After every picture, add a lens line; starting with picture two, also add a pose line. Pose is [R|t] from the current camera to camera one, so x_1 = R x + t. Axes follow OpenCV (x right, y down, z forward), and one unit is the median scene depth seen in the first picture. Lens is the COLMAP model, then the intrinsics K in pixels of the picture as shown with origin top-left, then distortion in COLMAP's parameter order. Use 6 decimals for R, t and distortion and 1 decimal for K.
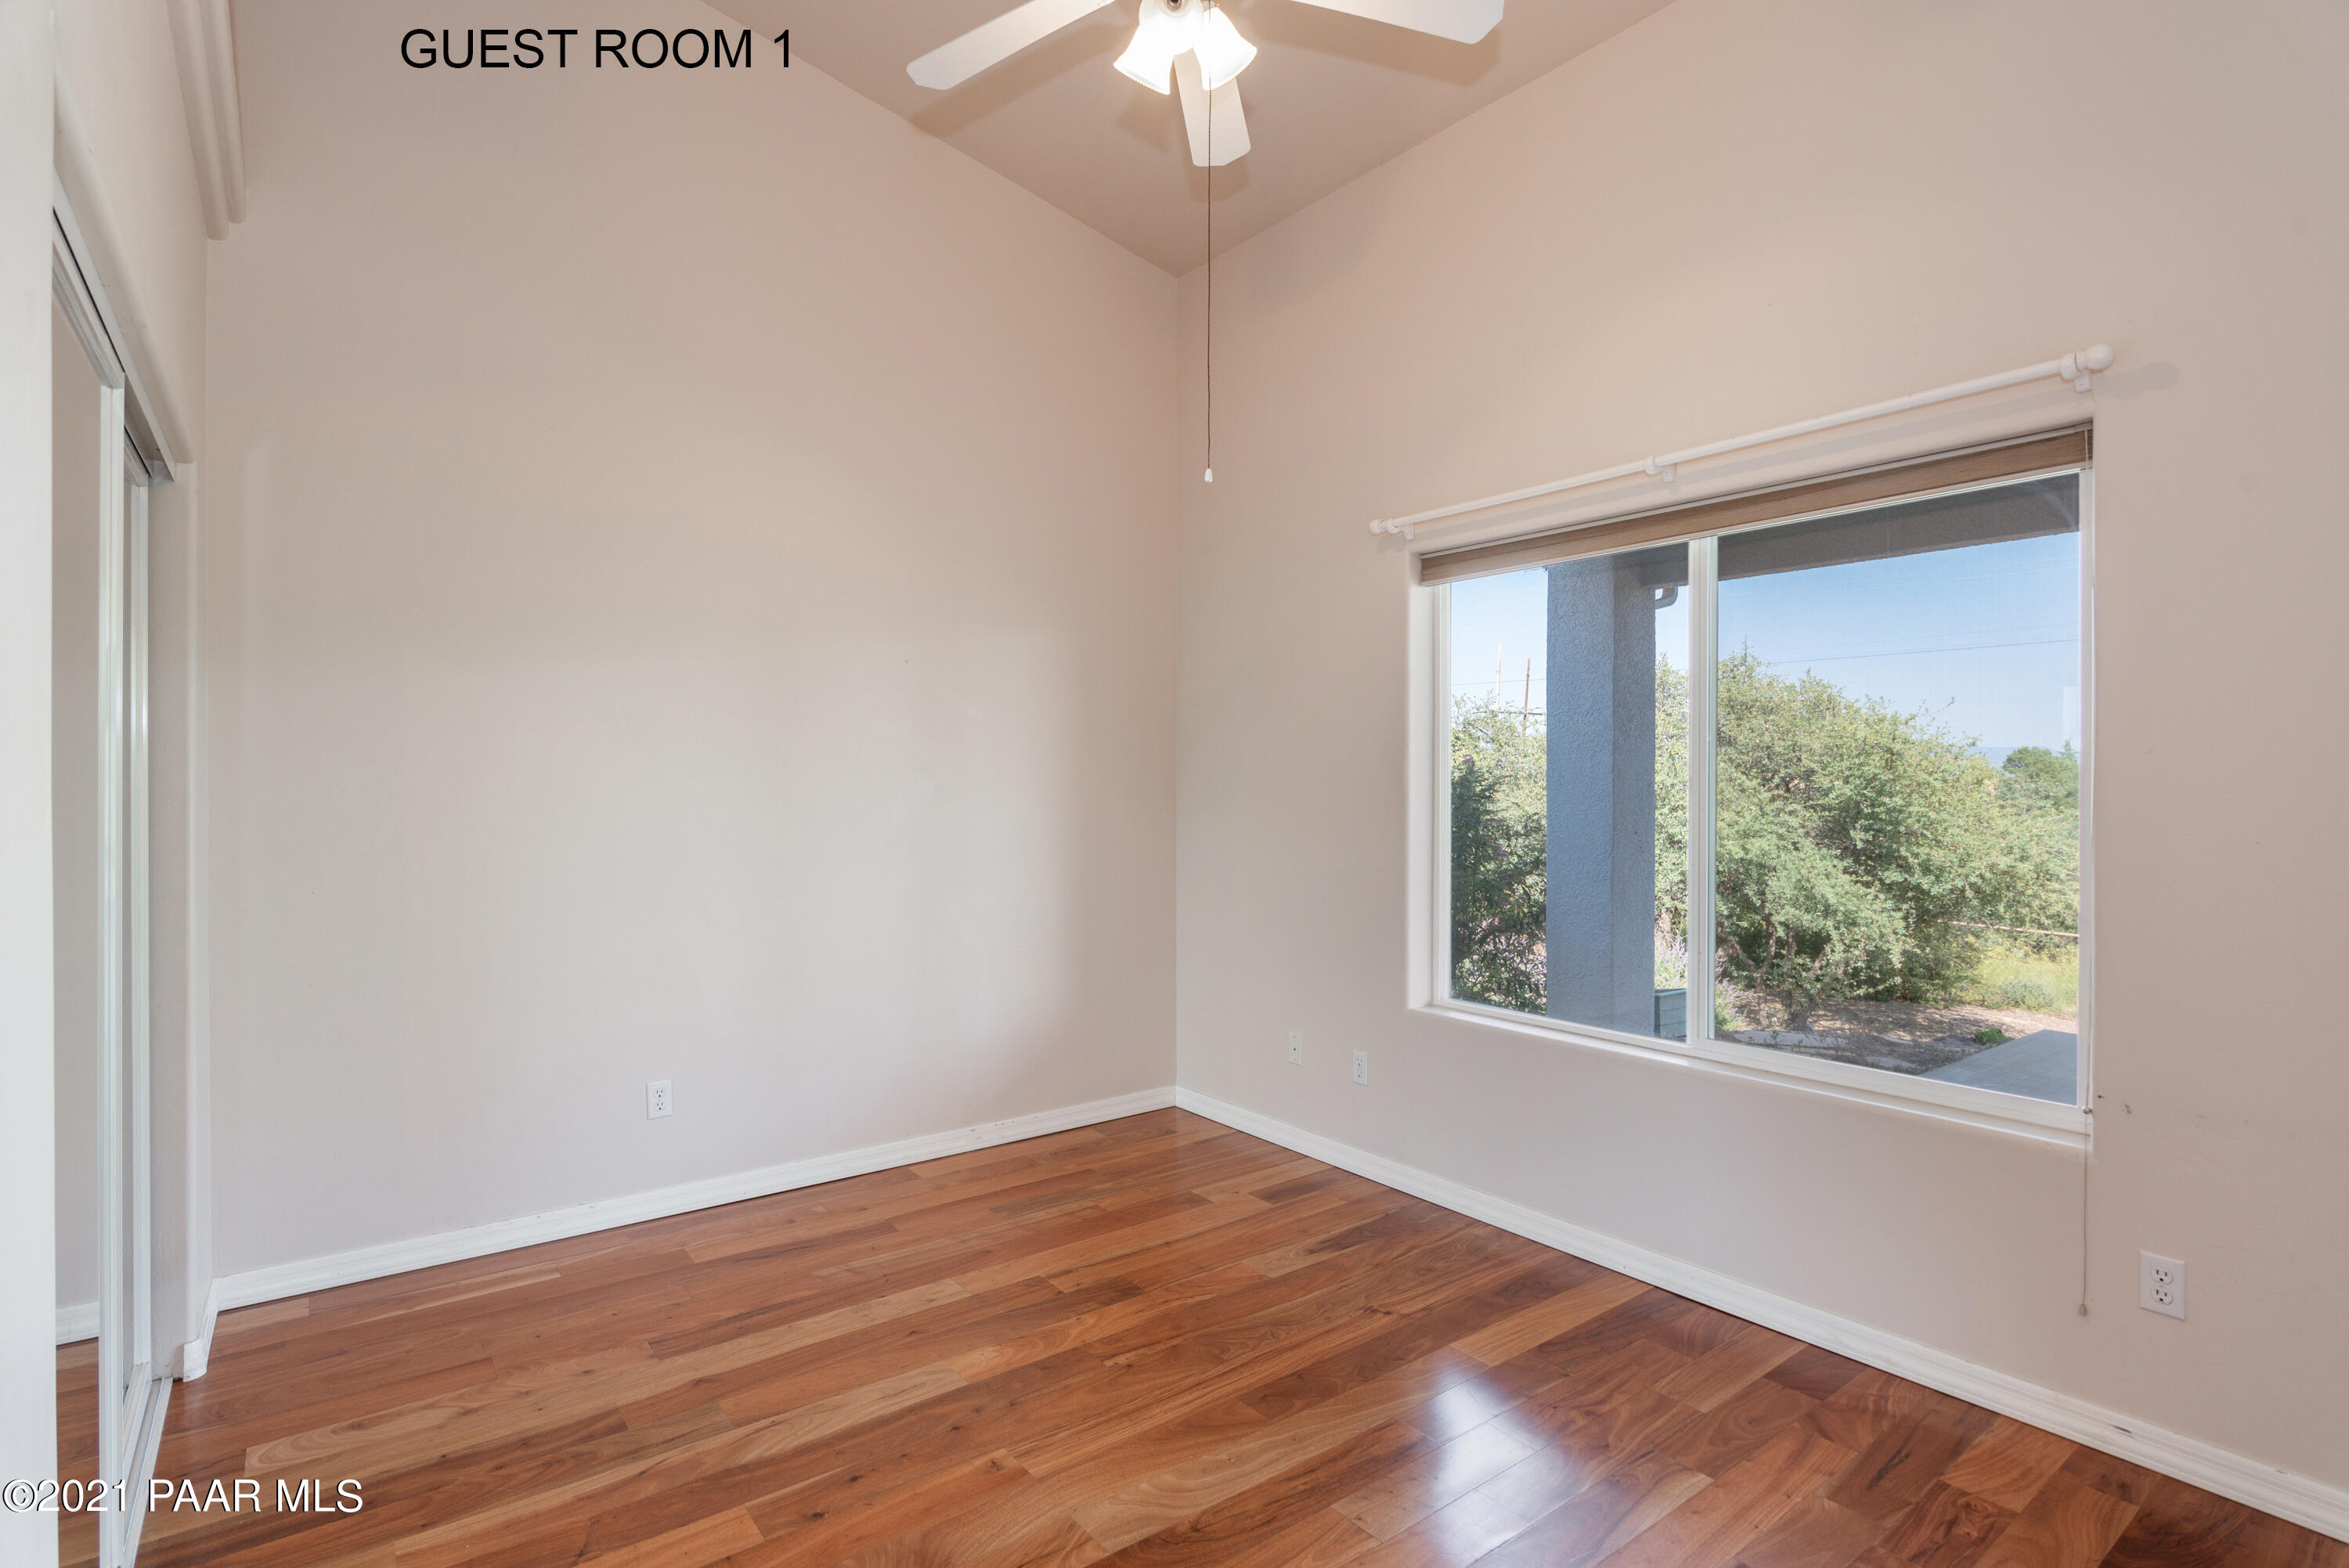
lens RADIAL K [[1145.6, 0, 1165.7], [0, 1145.6, 783.1], [0, 0, 1]] dist [-0.007957, 0.001498]
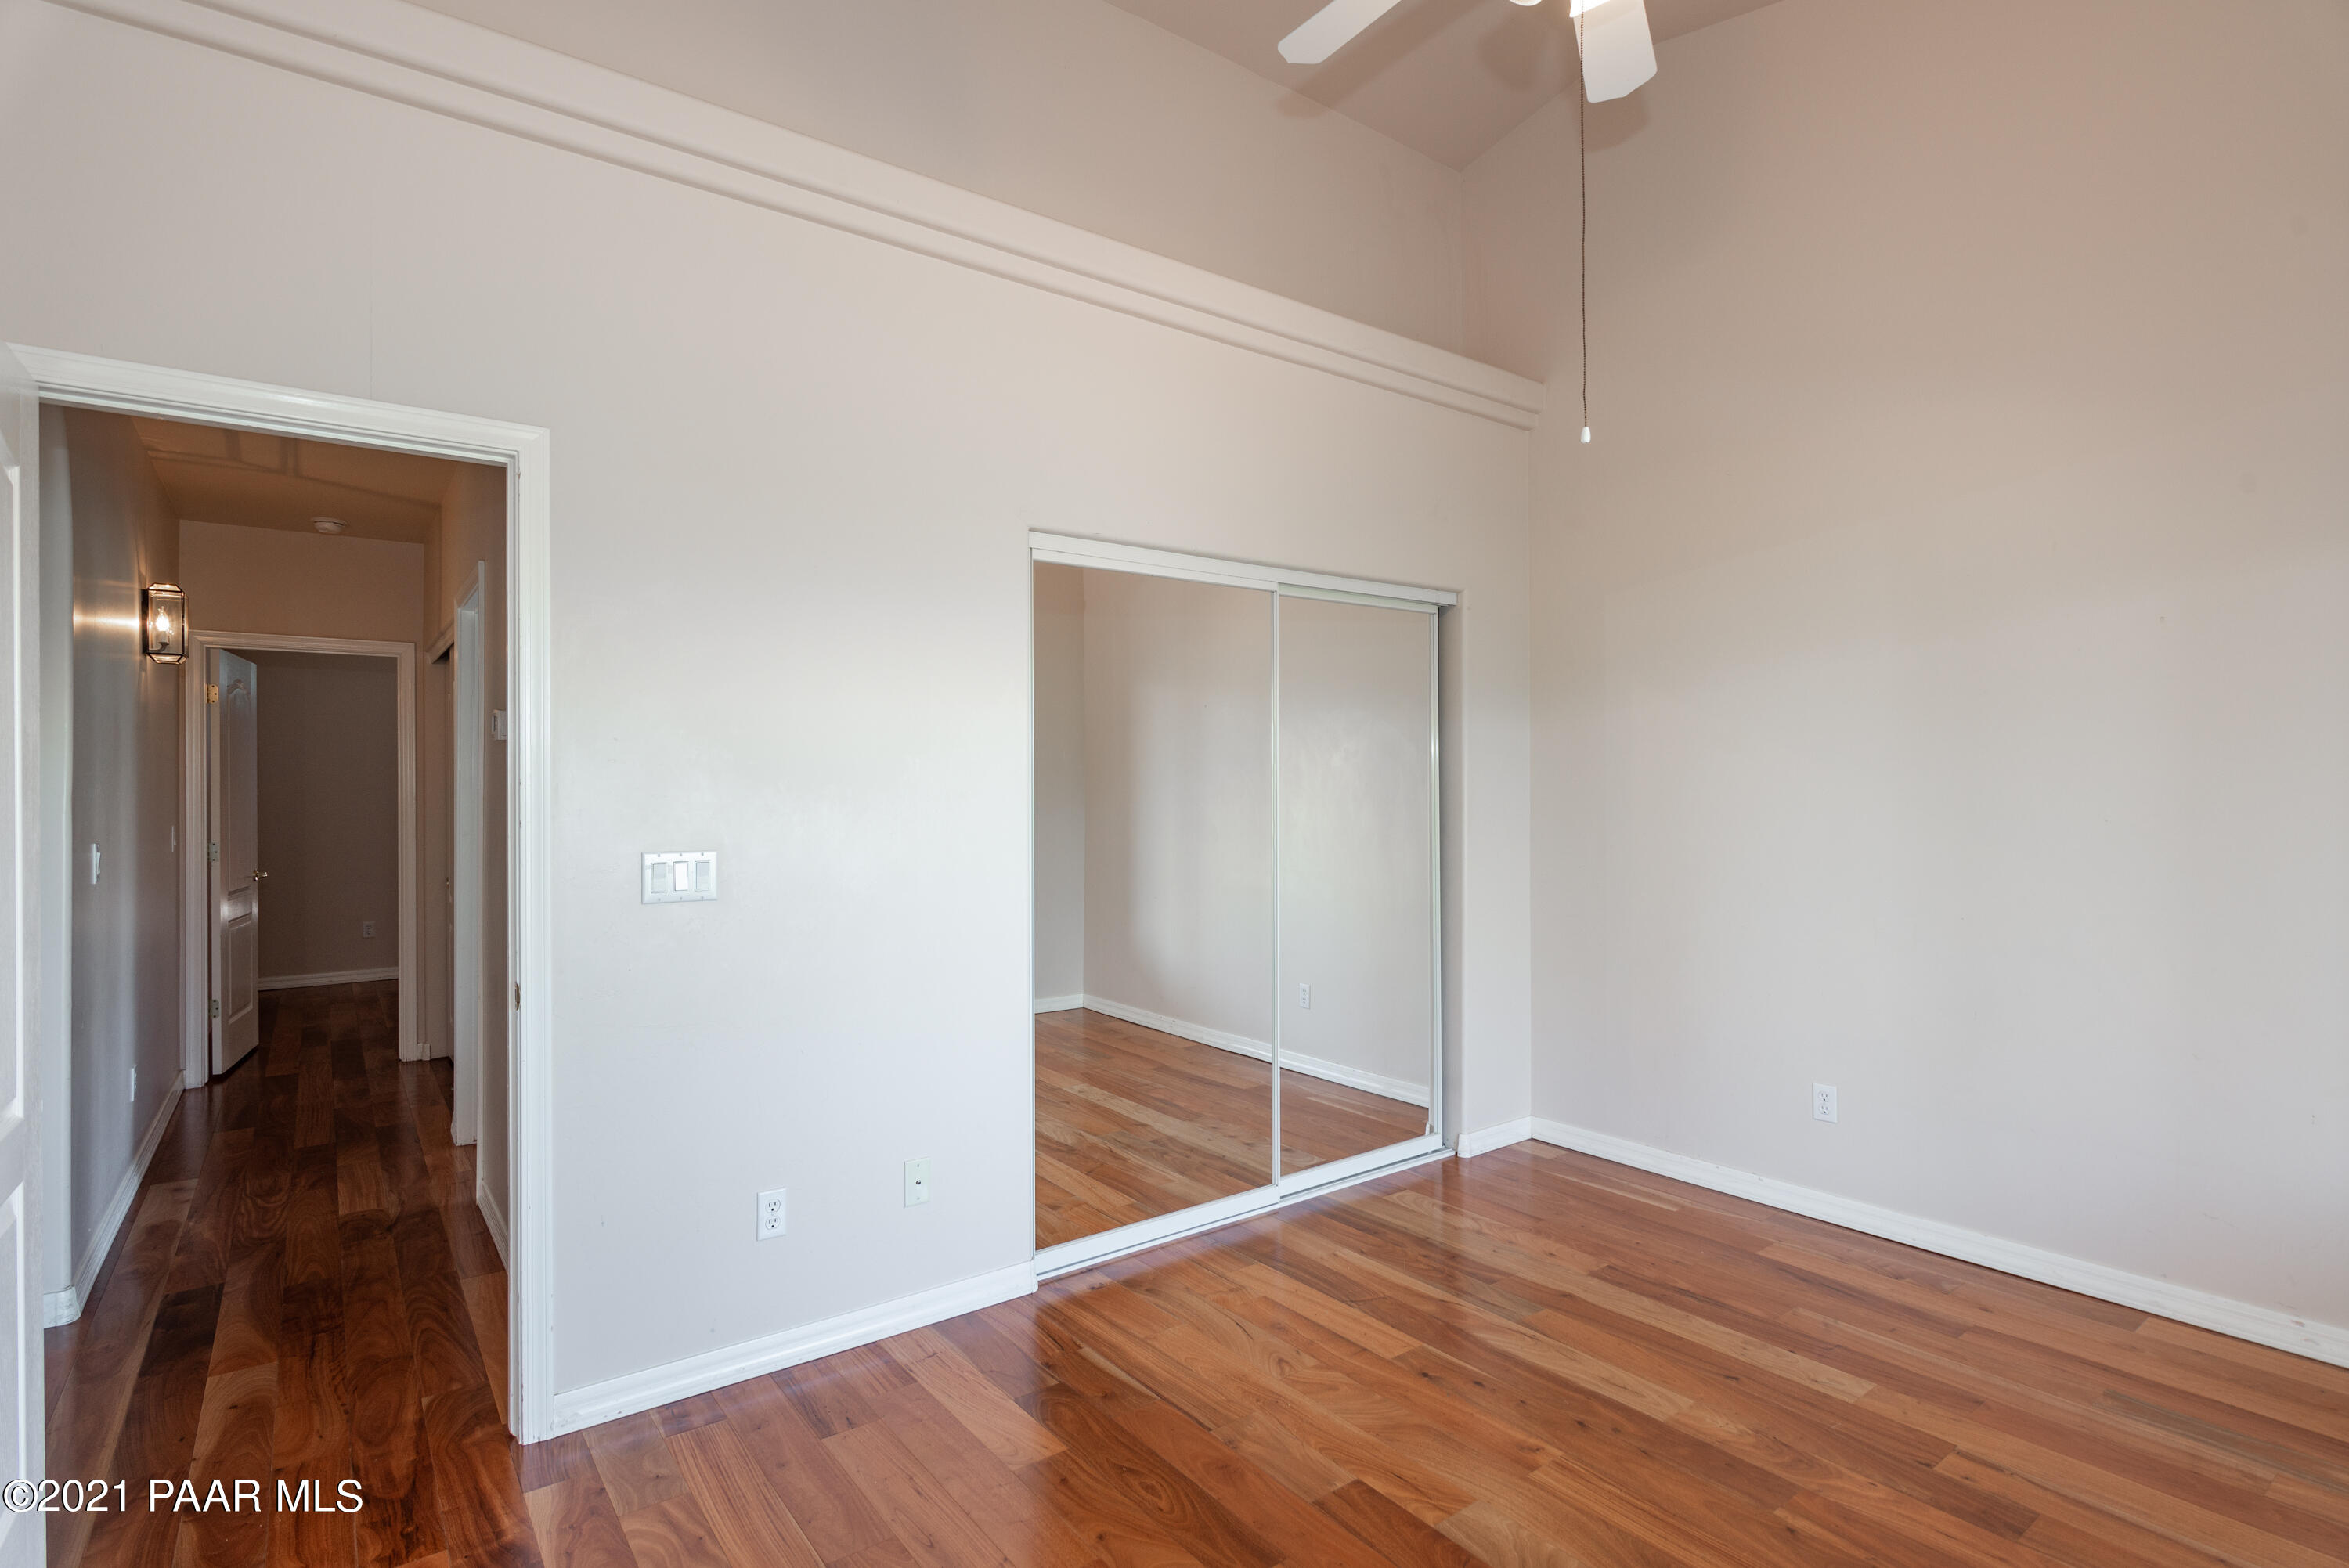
lens RADIAL K [[1145.6, 0, 1166.4], [0, 1145.6, 785.7], [0, 0, 1]] dist [-0.007957, 0.001498]
pose [[-0.000232, 0.000255, -1.000000, 0.669541], [0.001843, 0.999998, 0.000254, -0.003402], [0.999998, -0.001843, -0.000233, 0.507544]]
